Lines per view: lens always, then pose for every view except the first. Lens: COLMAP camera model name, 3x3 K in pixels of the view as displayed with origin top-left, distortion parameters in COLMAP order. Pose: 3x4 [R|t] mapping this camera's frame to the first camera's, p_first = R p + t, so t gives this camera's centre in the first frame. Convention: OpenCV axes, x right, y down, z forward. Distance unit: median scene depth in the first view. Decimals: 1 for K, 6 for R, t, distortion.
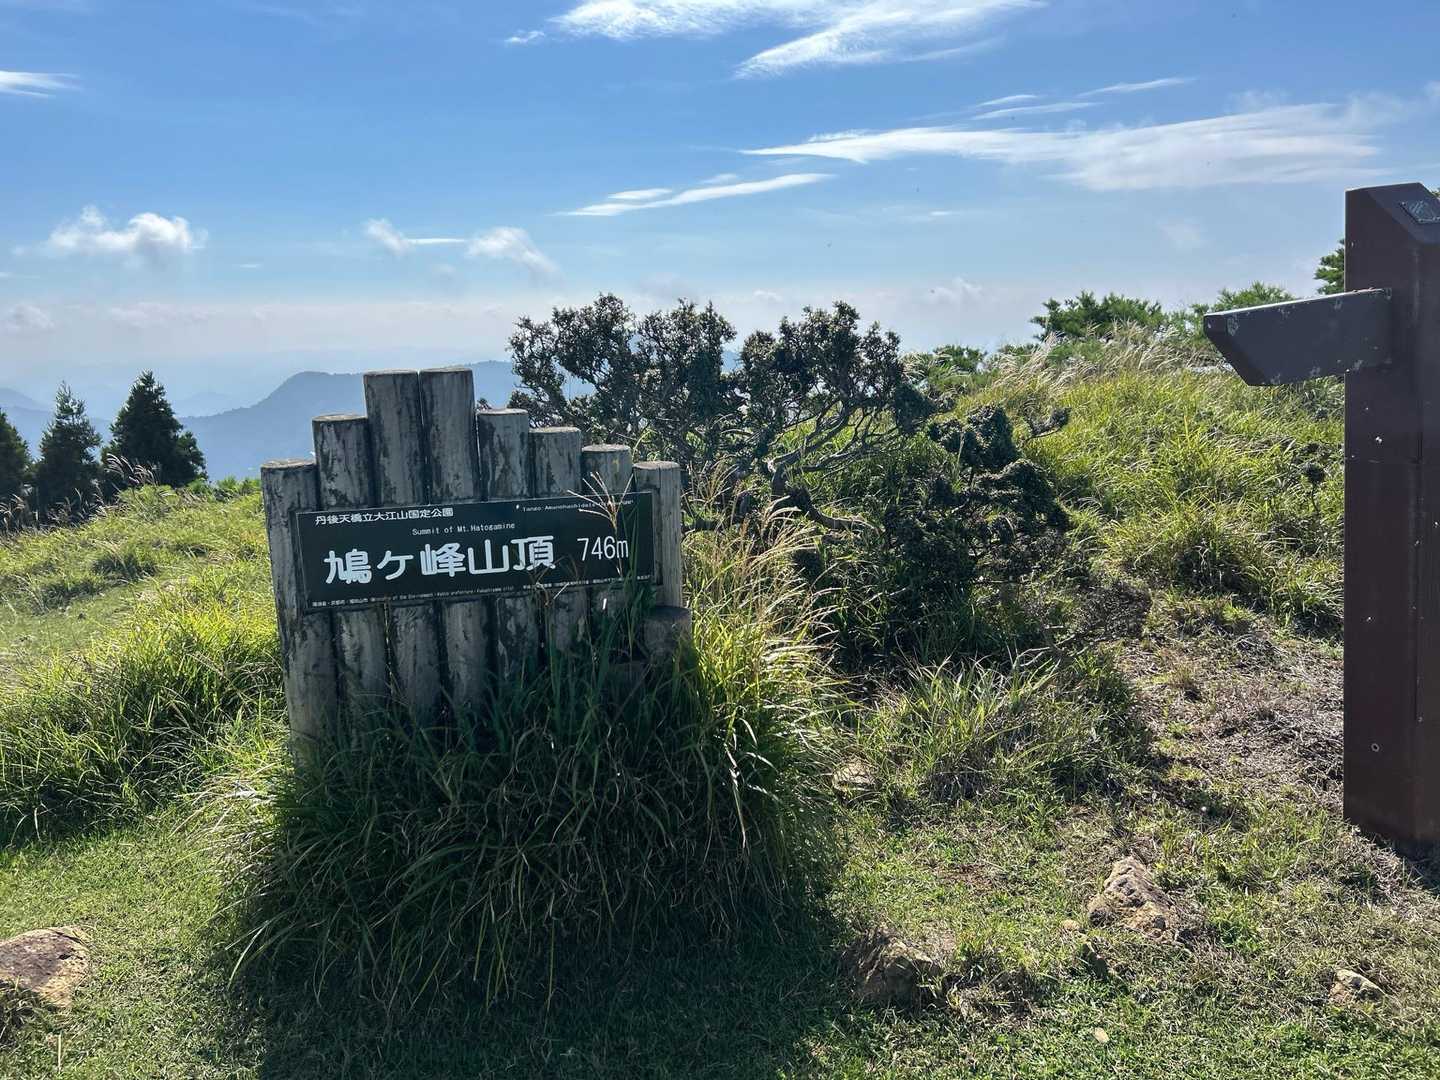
lens RADIAL K [[1124.0, 0, 714.5], [0, 1124.0, 532.7], [0, 0, 1]] dist [0.084139, -0.182713]
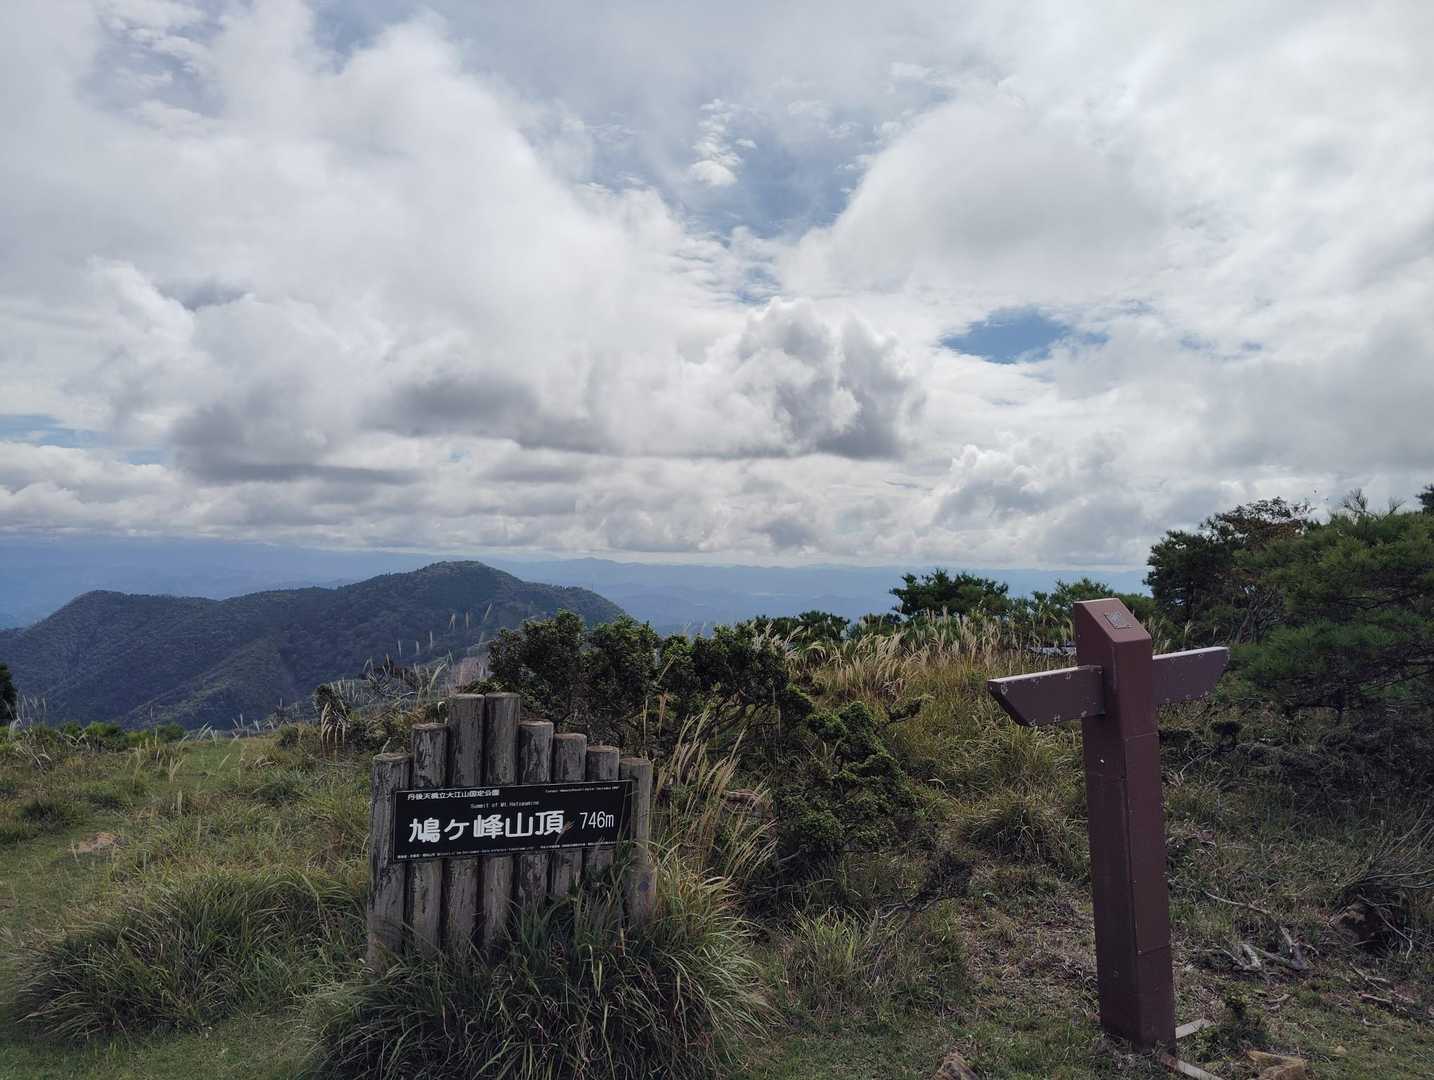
lens RADIAL K [[1119.3, 0, 711.5], [0, 1119.3, 532.7], [0, 0, 1]] dist [0.084139, -0.182713]
pose [[0.992869, 0.051467, 0.107527, -0.130912], [-0.025968, 0.973716, -0.226279, -0.022888], [-0.116347, 0.221873, 0.968109, -0.513231]]
